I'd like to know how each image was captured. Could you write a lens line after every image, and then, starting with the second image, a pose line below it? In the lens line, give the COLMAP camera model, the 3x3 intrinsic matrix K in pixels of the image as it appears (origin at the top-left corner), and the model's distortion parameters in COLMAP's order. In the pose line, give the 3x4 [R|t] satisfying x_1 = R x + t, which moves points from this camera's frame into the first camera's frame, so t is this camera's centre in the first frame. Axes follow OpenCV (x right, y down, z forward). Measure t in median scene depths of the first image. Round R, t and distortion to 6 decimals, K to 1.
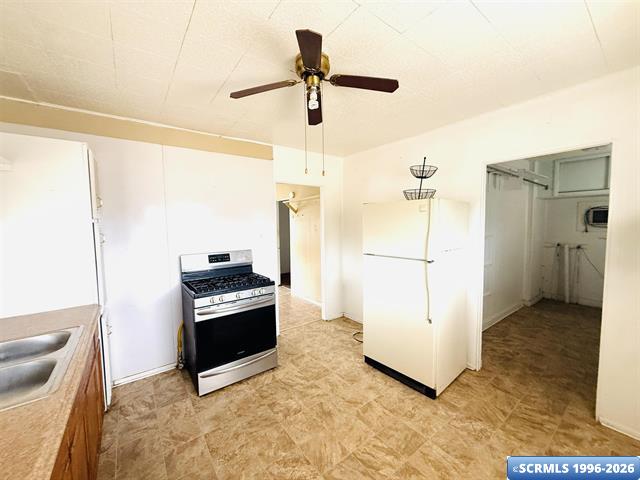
lens RADIAL K [[255.2, 0, 317.1], [0, 255.2, 239.9], [0, 0, 1]] dist [-0.000758, 0.000366]
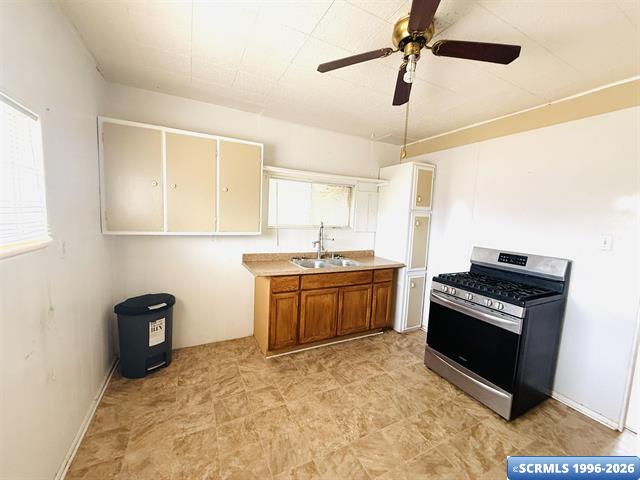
lens RADIAL K [[255.2, 0, 316.8], [0, 255.2, 238.7], [0, 0, 1]] dist [-0.000758, 0.000366]
pose [[-0.175515, 0.111984, -0.978087, 0.731803], [-0.100667, 0.986260, 0.130984, -0.054185], [0.979316, 0.121451, -0.161831, 0.677403]]
